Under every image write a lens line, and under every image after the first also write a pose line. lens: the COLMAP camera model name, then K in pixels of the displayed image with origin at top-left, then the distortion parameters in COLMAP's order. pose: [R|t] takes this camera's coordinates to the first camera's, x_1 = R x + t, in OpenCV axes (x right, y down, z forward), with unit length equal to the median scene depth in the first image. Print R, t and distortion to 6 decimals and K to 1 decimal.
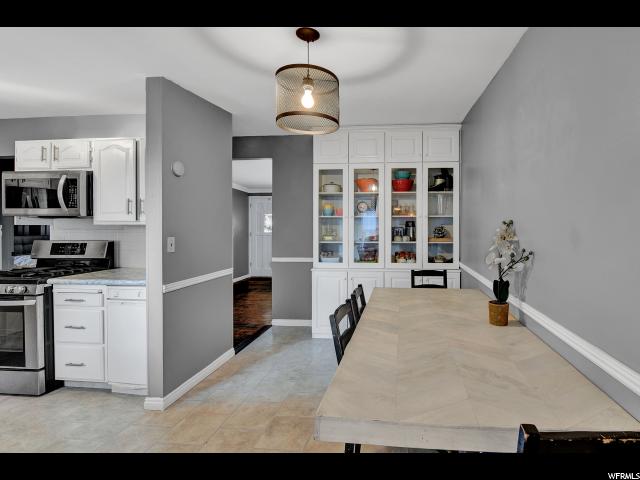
lens RADIAL K [[244.0, 0, 320.3], [0, 244.0, 224.5], [0, 0, 1]] dist [-0.012054, -0.000087]
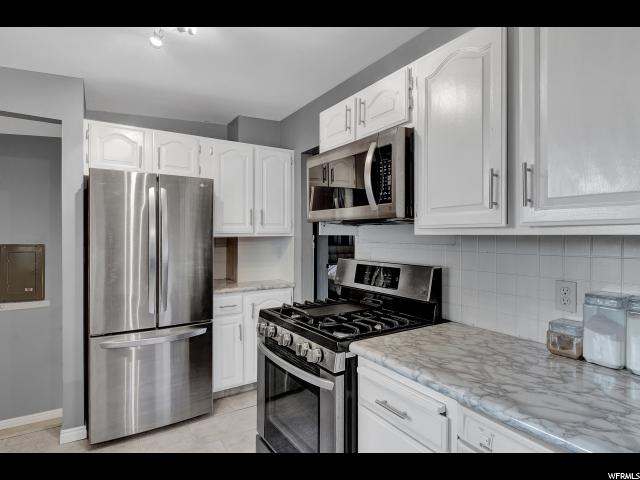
lens RADIAL K [[355.0, 0, 320.0], [0, 355.0, 240.0], [0, 0, 1]] dist [-0.001035, -0.000049]
pose [[0.587154, 0.013782, -0.809358, -0.473722], [-0.002404, 0.999880, 0.015282, -0.000222], [0.809472, -0.007027, 0.587117, 0.422827]]
